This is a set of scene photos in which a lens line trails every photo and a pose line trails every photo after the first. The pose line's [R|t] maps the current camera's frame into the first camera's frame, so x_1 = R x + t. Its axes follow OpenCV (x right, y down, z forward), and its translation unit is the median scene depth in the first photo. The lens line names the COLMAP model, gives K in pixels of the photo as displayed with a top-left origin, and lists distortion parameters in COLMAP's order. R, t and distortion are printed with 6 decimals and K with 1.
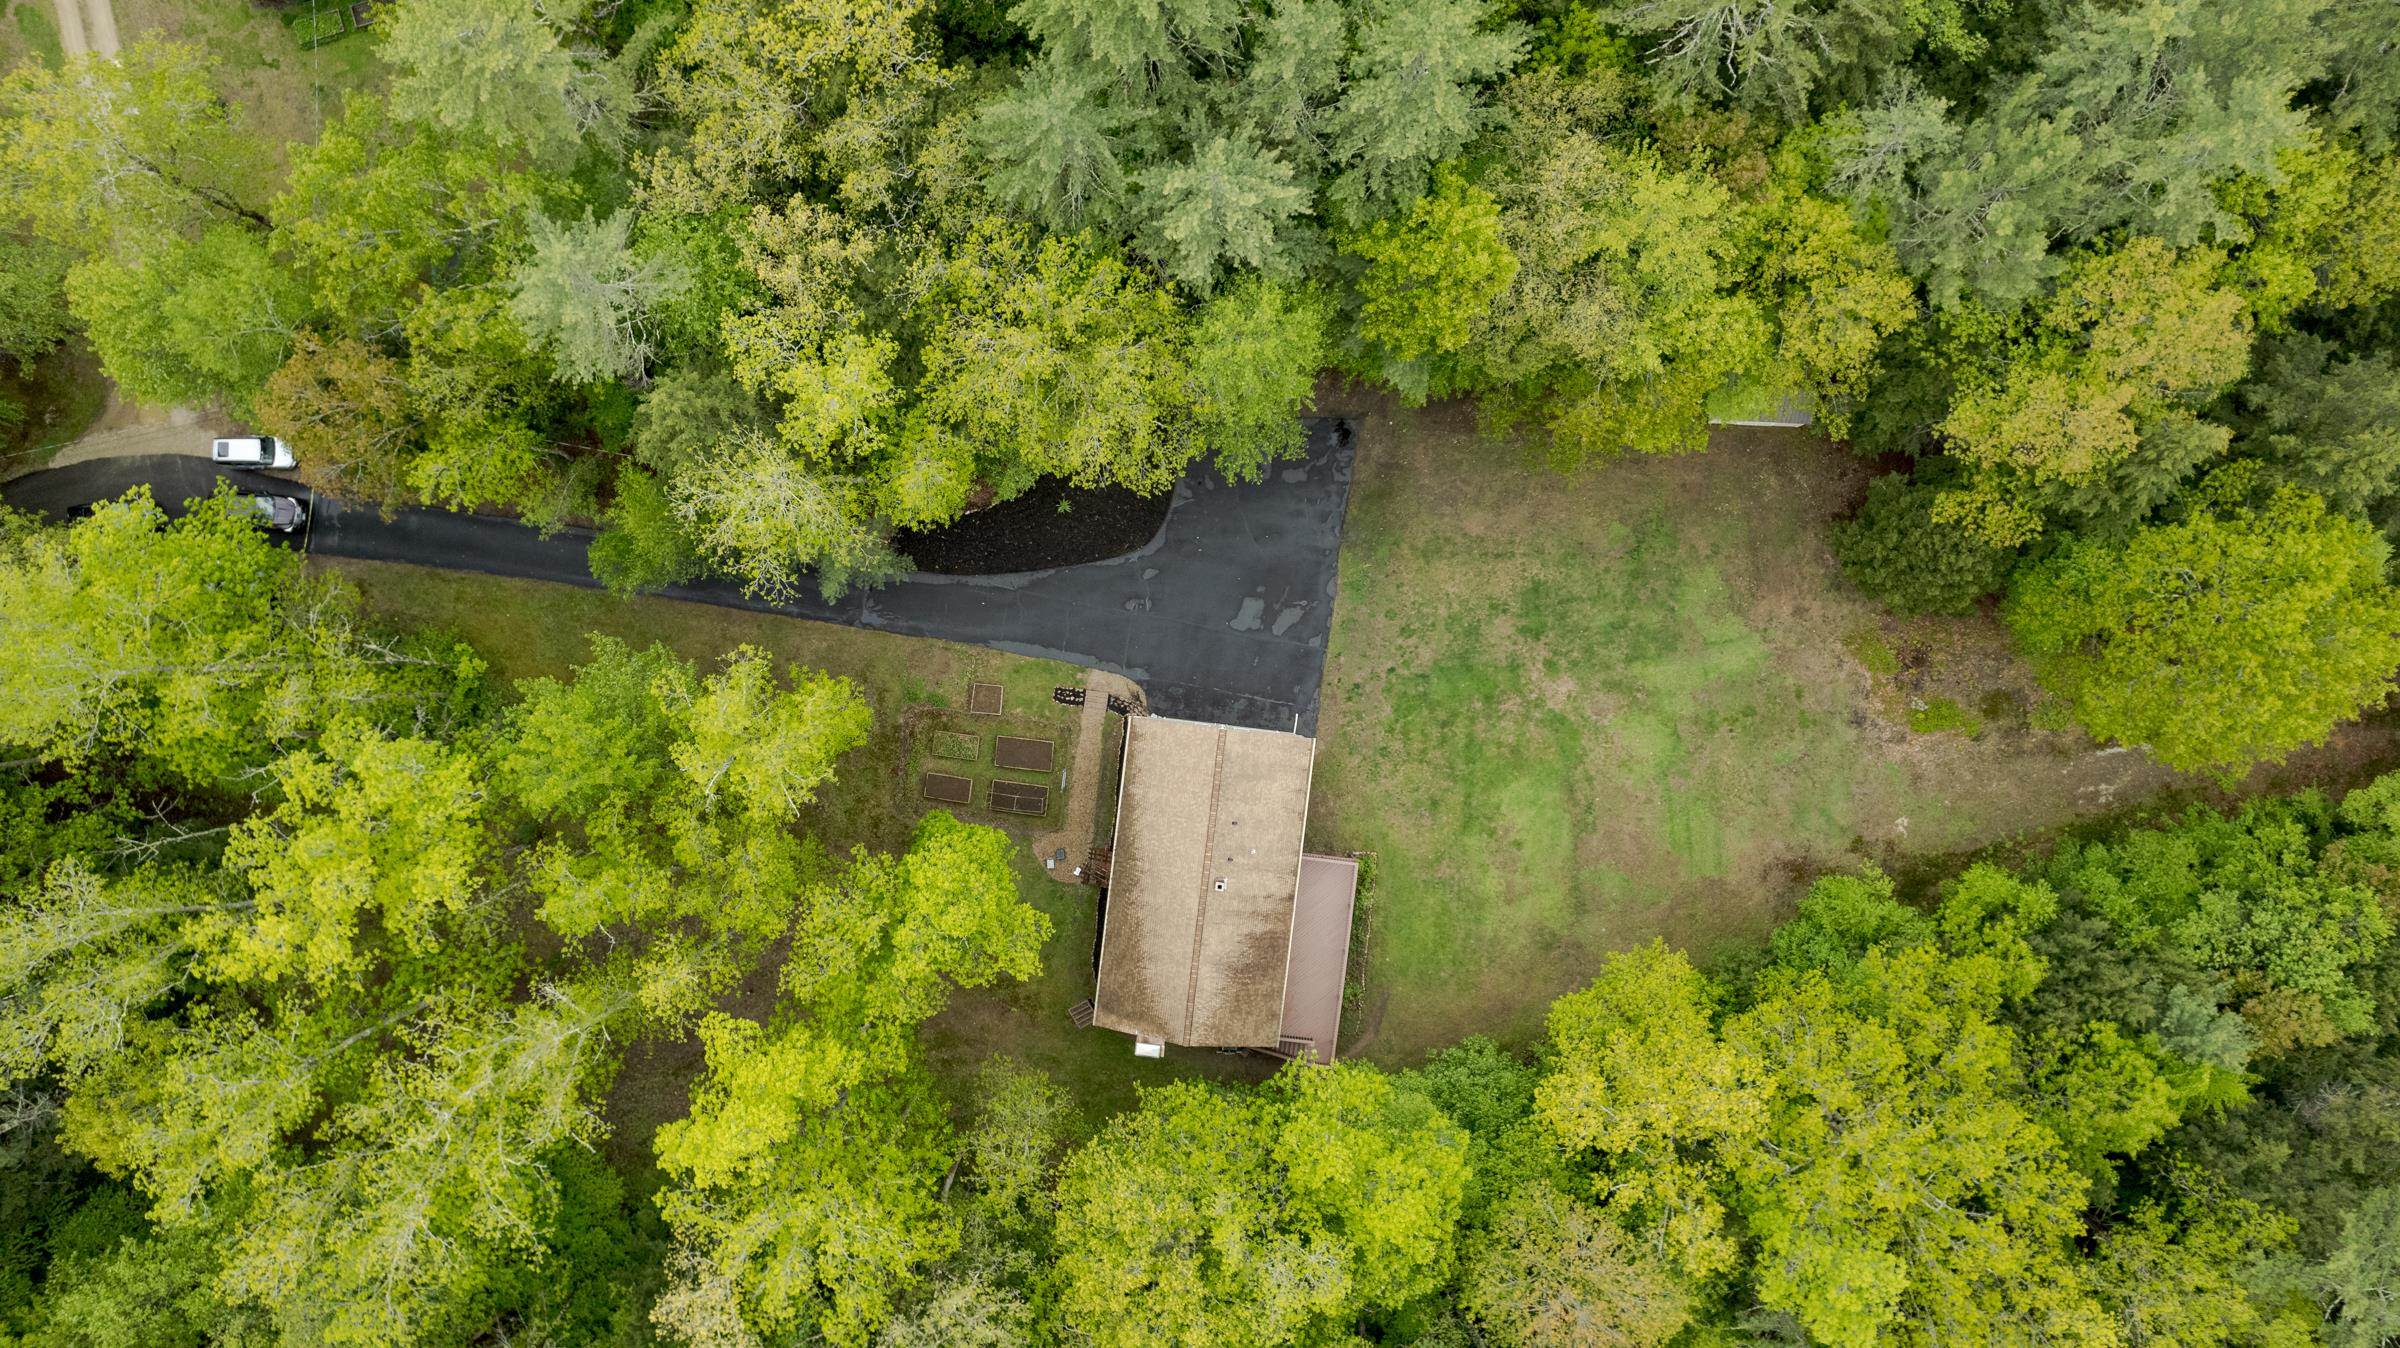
lens RADIAL K [[1536.0, 0, 1200.0], [0, 1536.0, 674.0], [0, 0, 1]] dist [-0.084323, 0.074581]
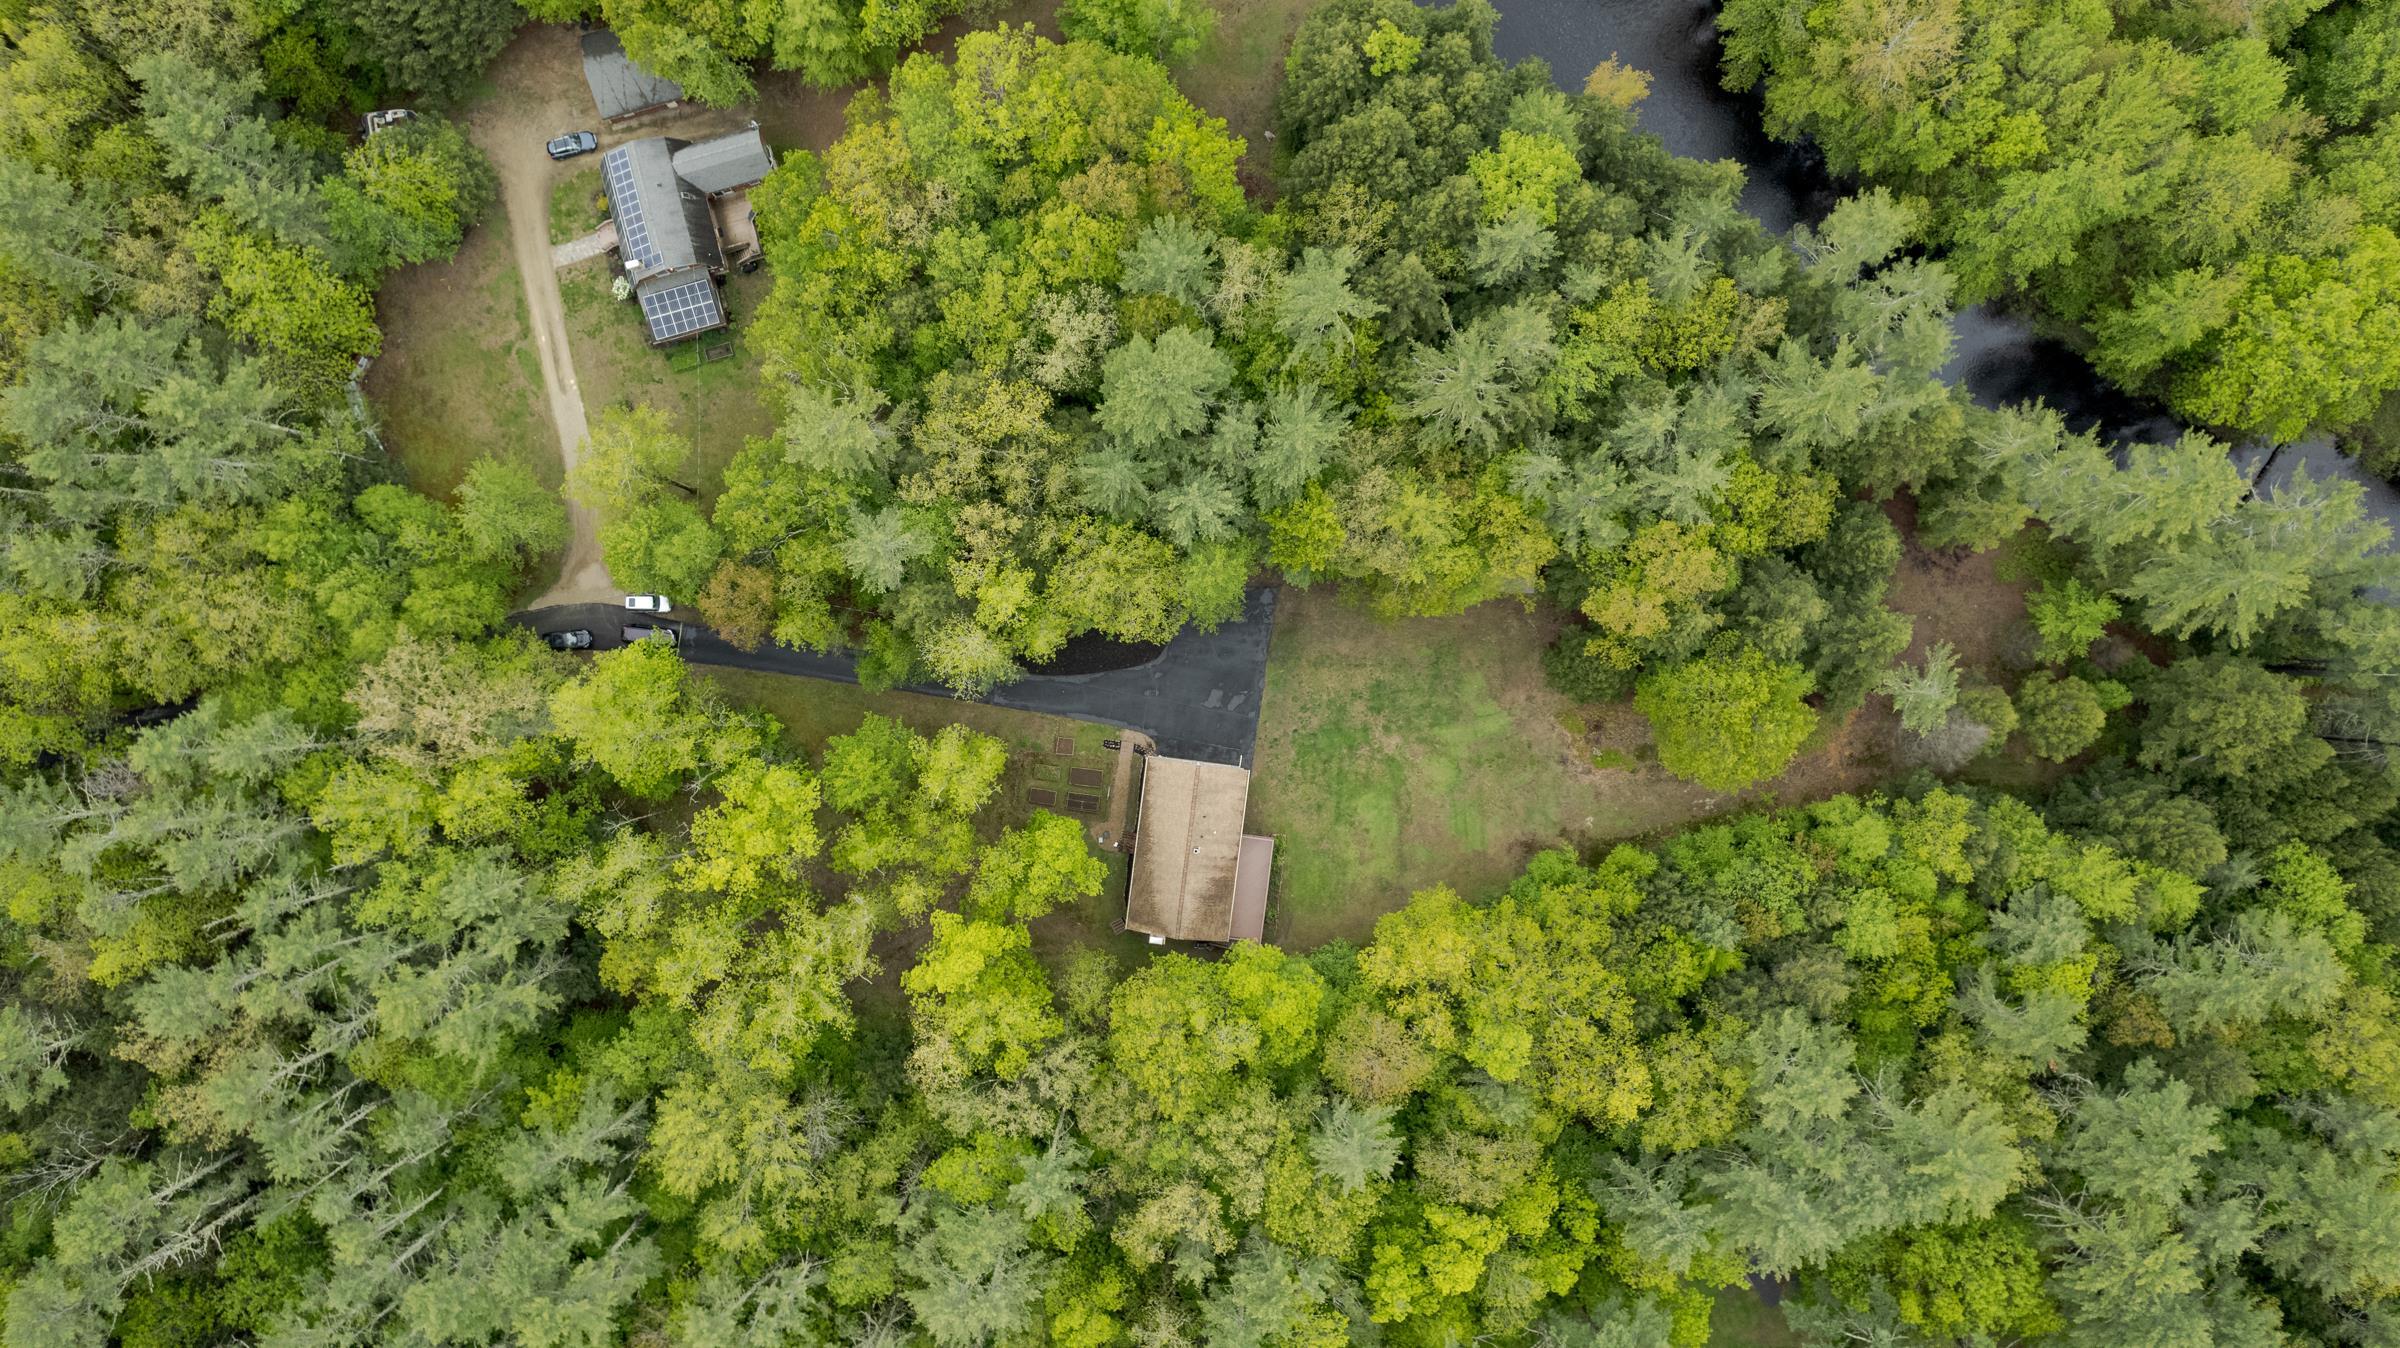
lens RADIAL K [[1536.0, 0, 1200.0], [0, 1536.0, 674.0], [0, 0, 1]] dist [-0.084323, 0.074581]
pose [[0.999973, 0.006020, 0.004242, 0.009723], [-0.005996, 0.999967, -0.005552, -0.070477], [-0.004275, 0.005526, 0.999976, -0.933281]]
